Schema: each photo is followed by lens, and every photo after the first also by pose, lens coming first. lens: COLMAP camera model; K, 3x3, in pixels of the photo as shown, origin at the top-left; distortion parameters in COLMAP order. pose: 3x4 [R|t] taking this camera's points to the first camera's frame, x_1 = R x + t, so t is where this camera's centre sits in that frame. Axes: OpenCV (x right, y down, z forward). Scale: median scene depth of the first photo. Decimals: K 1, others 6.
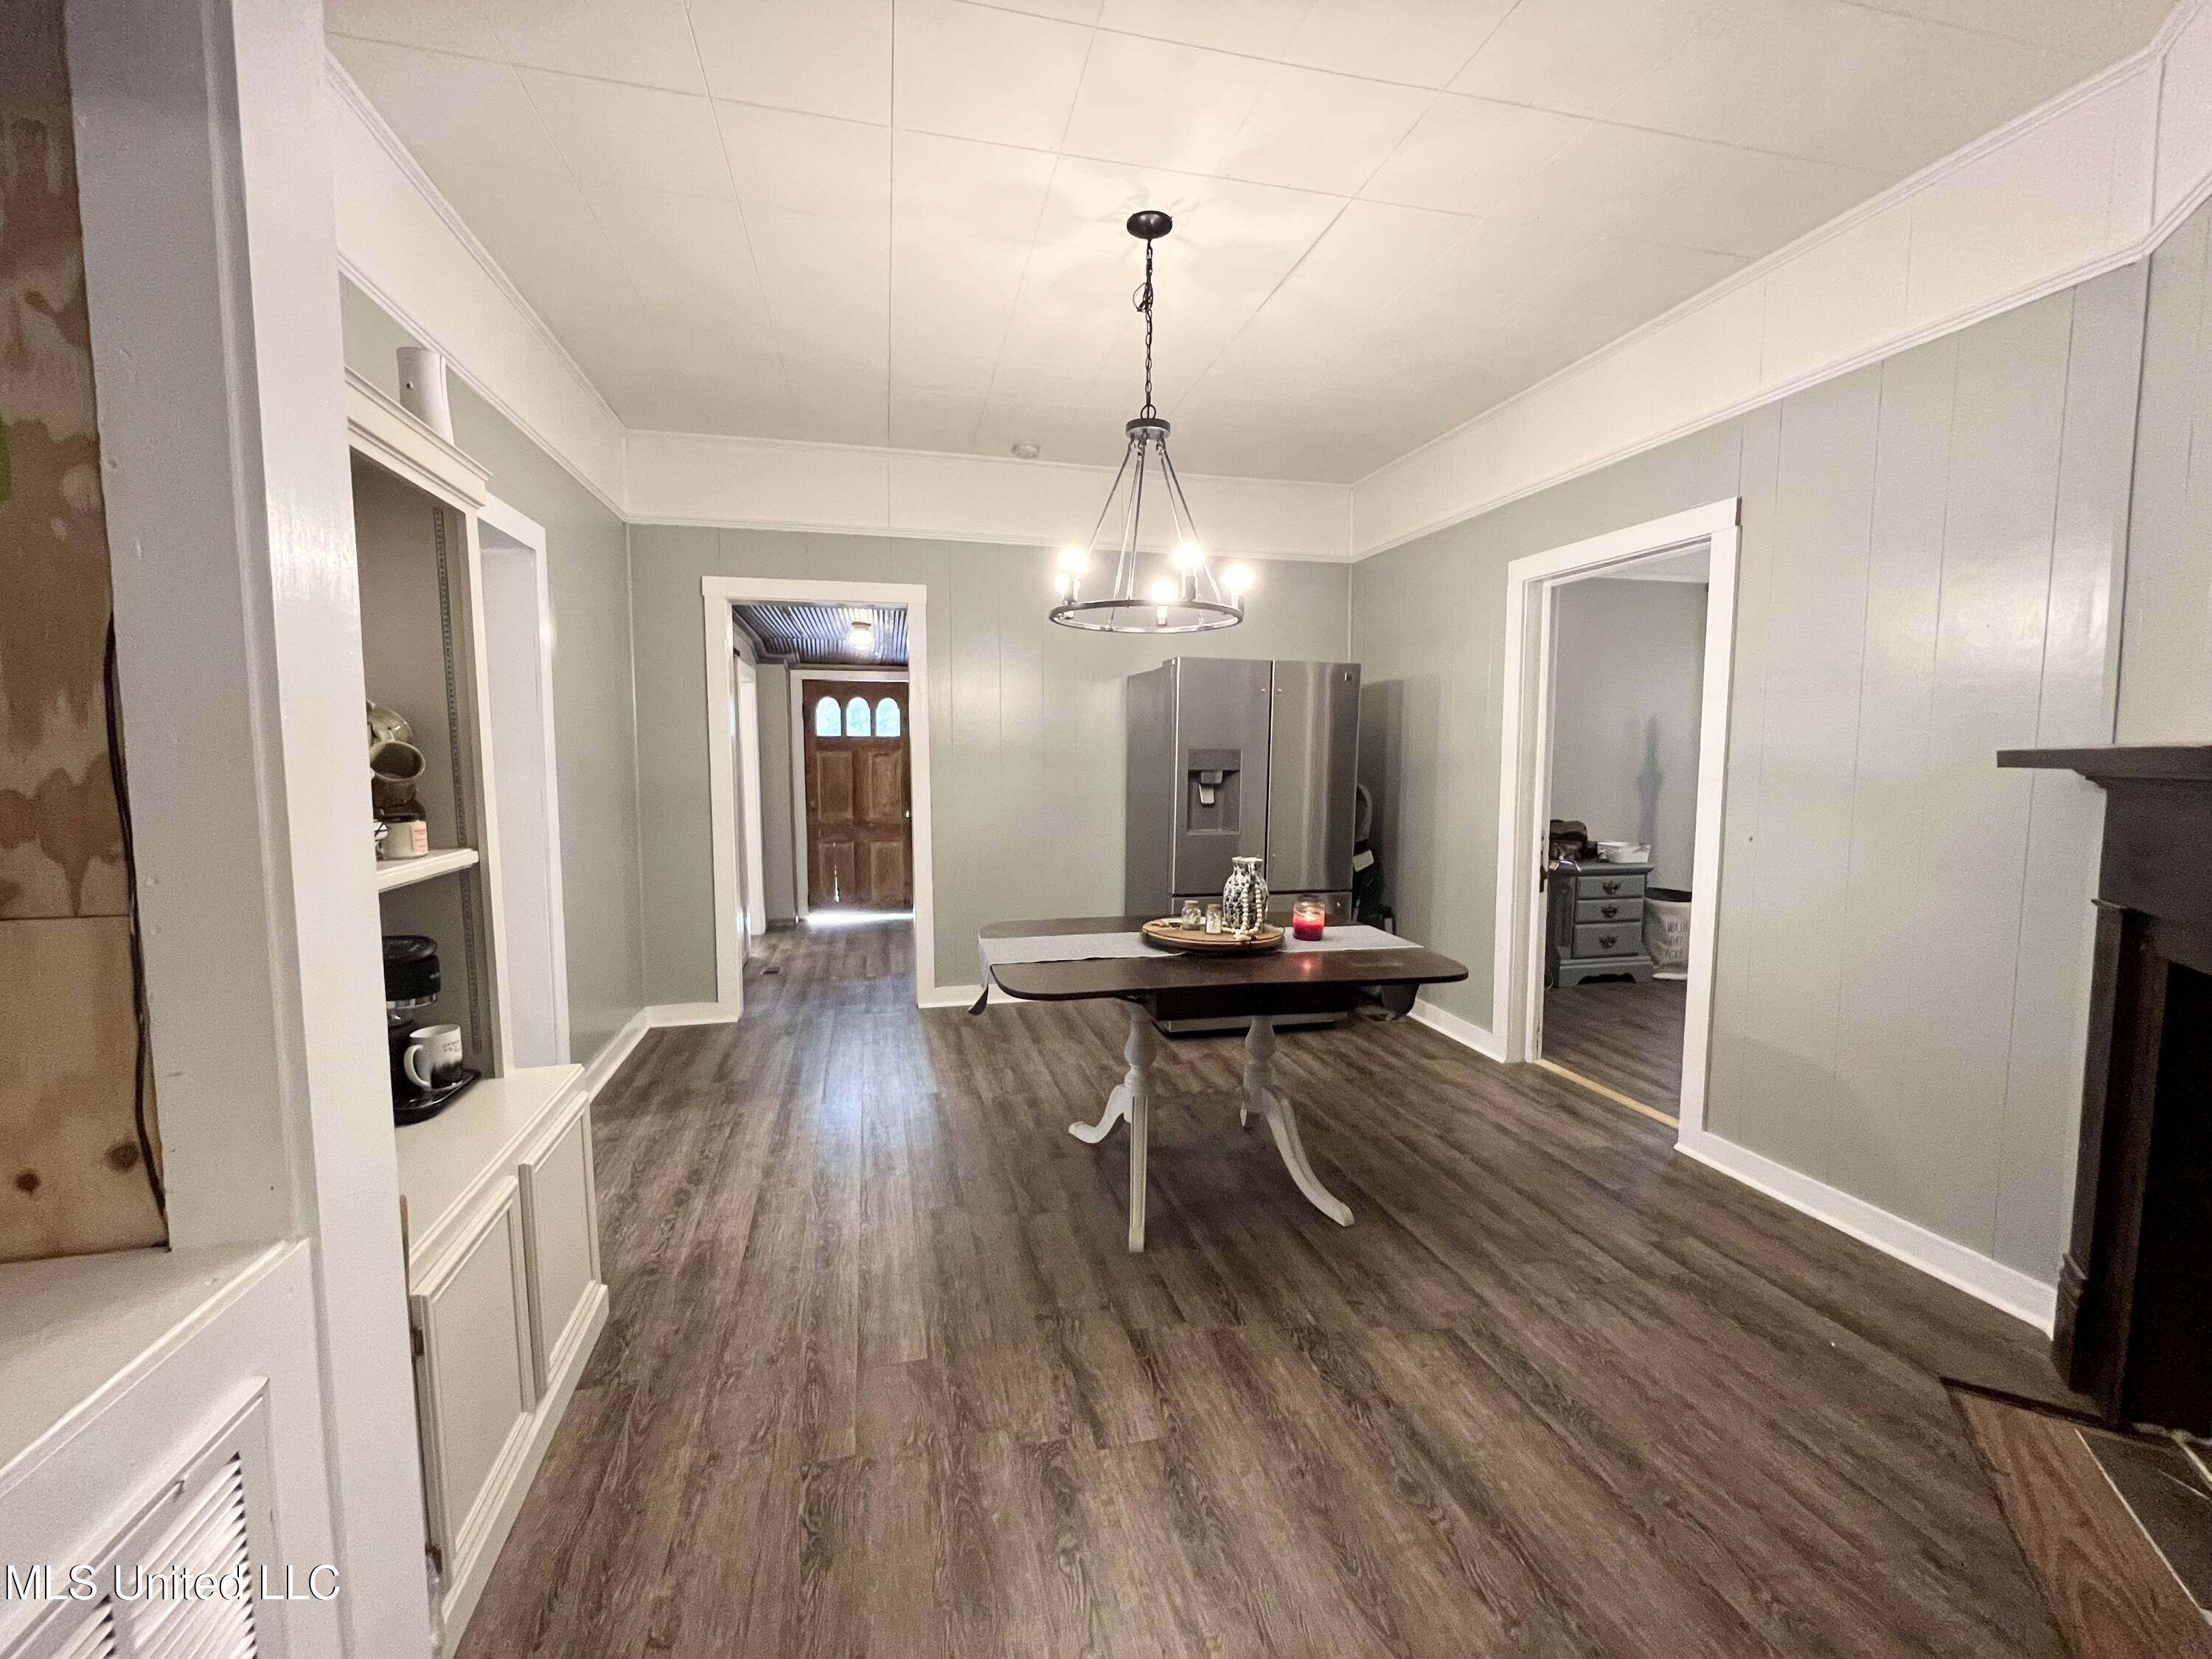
lens RADIAL K [[903.8, 0, 1053.9], [0, 903.8, 838.6], [0, 0, 1]] dist [0.000436, 0.000011]
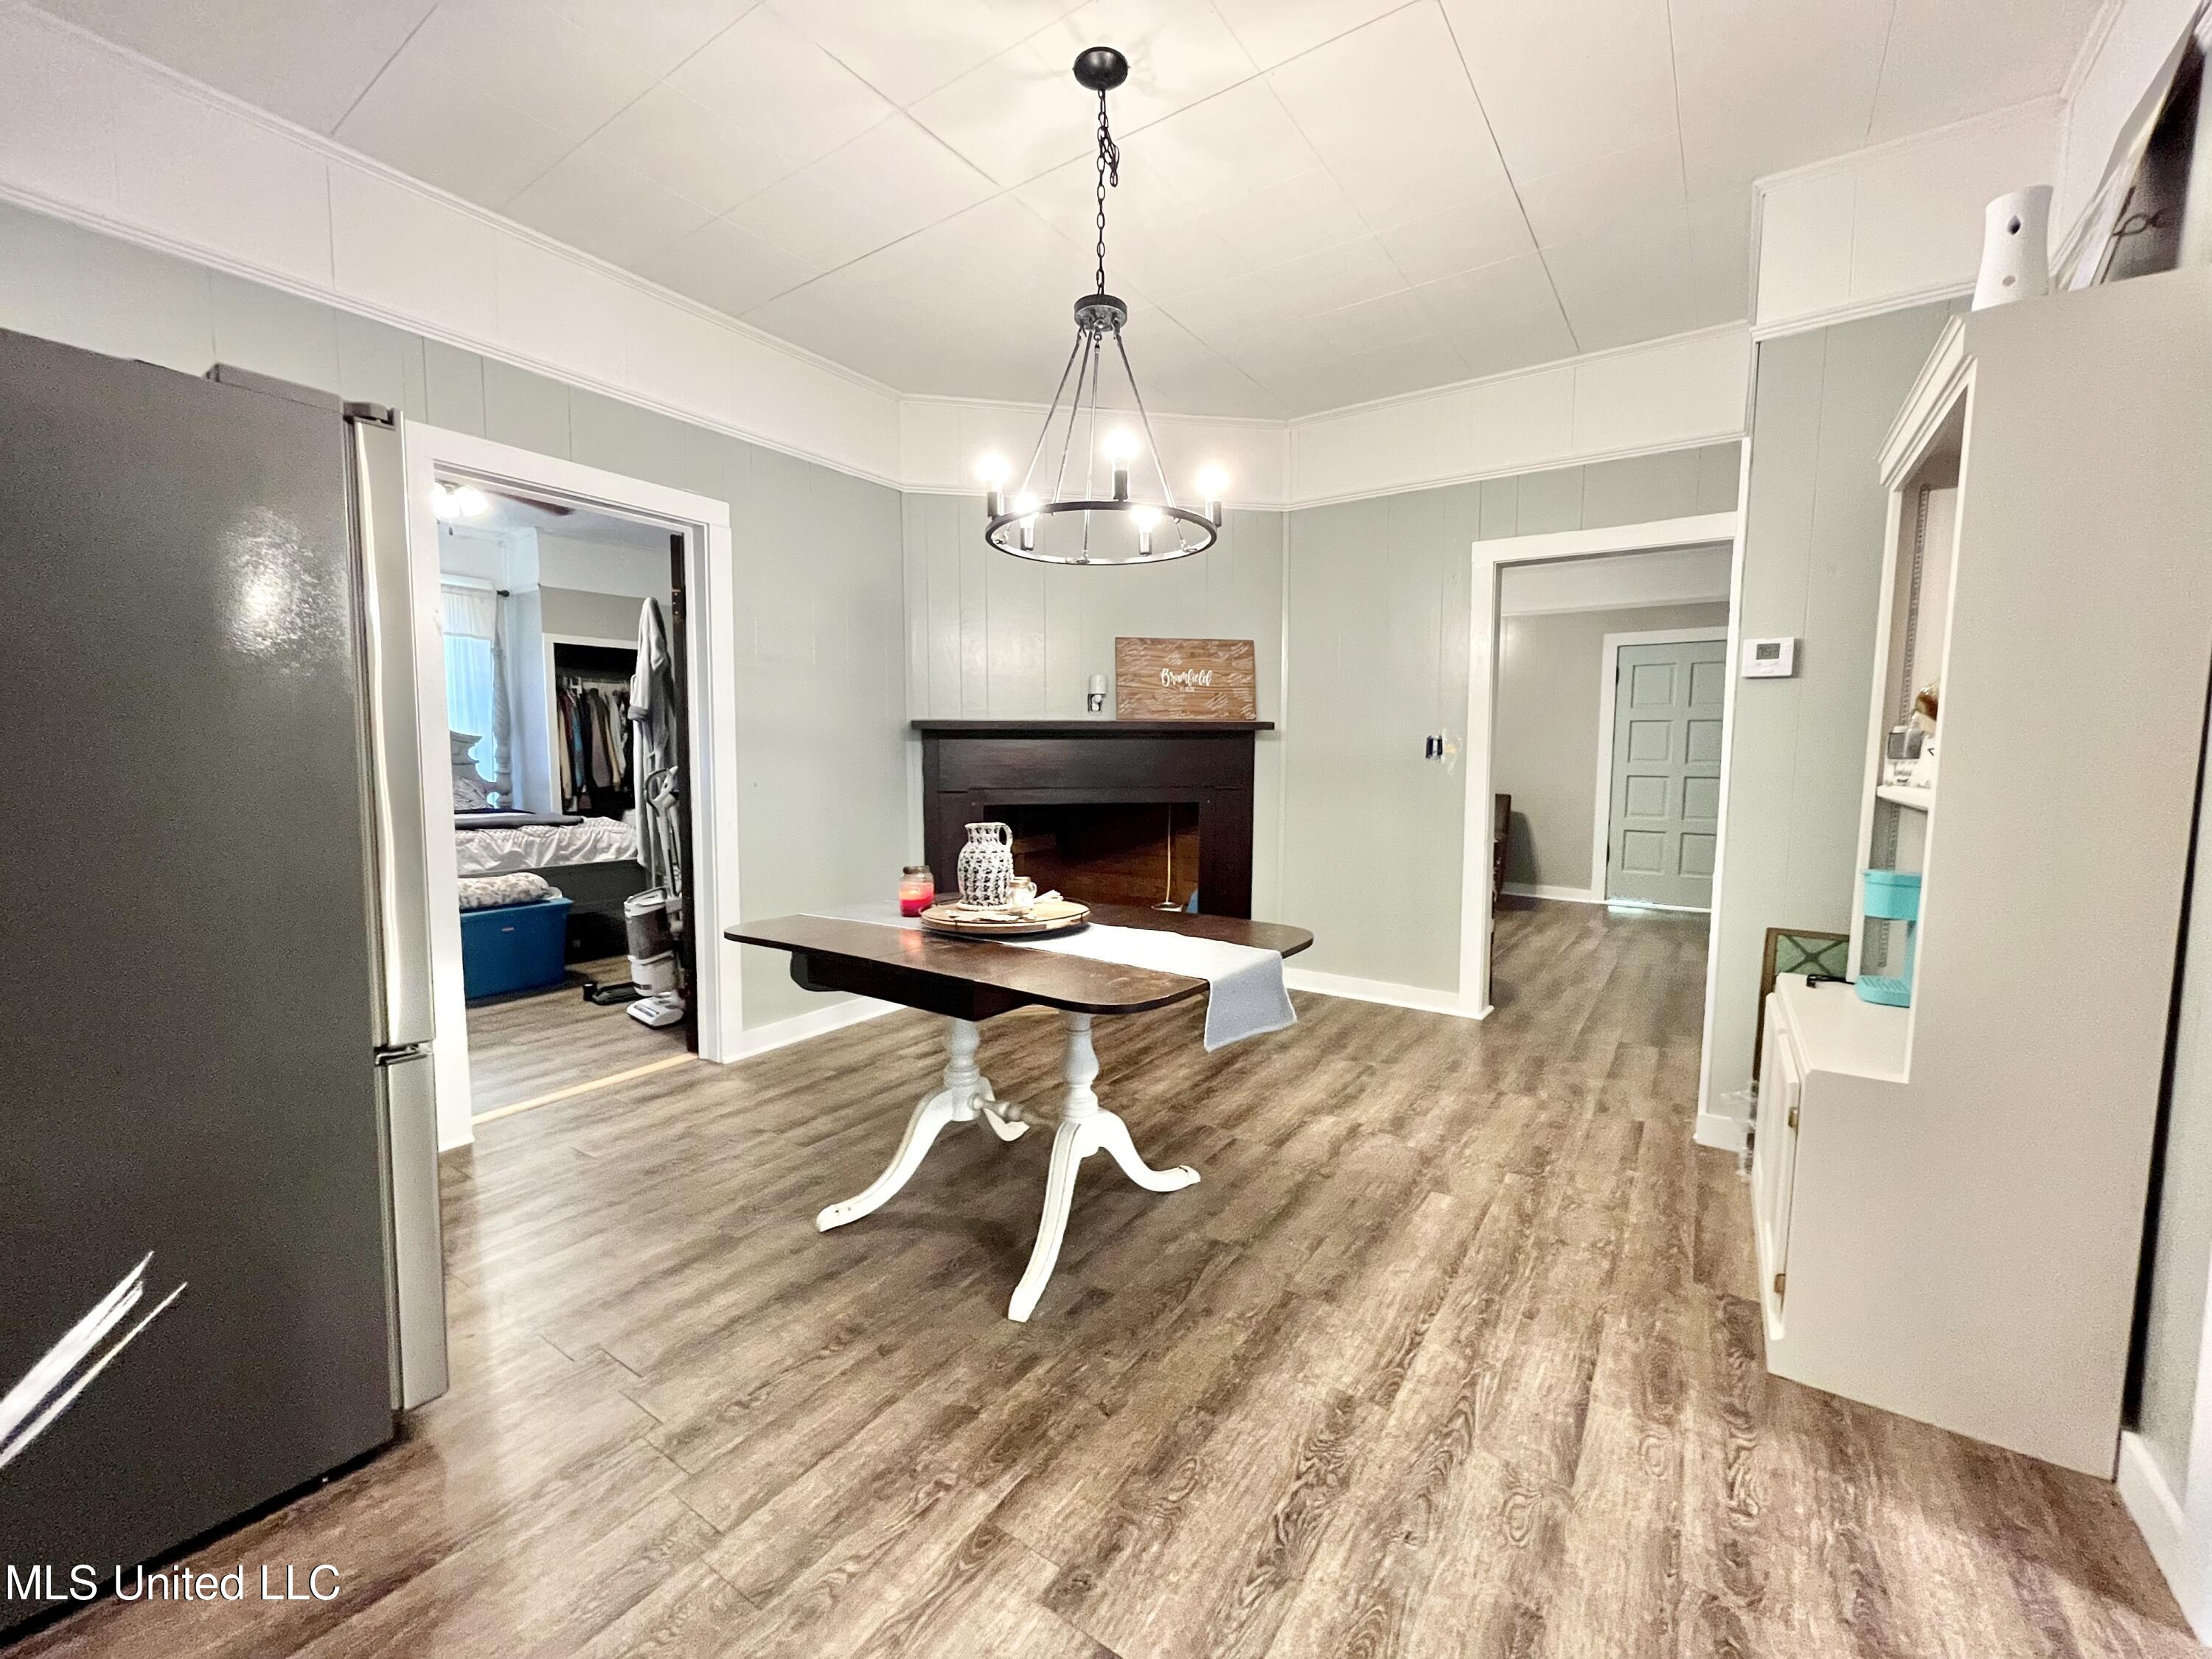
lens RADIAL K [[903.8, 0, 1053.9], [0, 903.8, 838.6], [0, 0, 1]] dist [0.000436, 0.000011]
pose [[-0.668113, -0.070861, 0.740678, -0.619480], [0.067258, 0.985628, 0.154964, -0.138815], [-0.741014, 0.153350, -0.653745, 1.917635]]
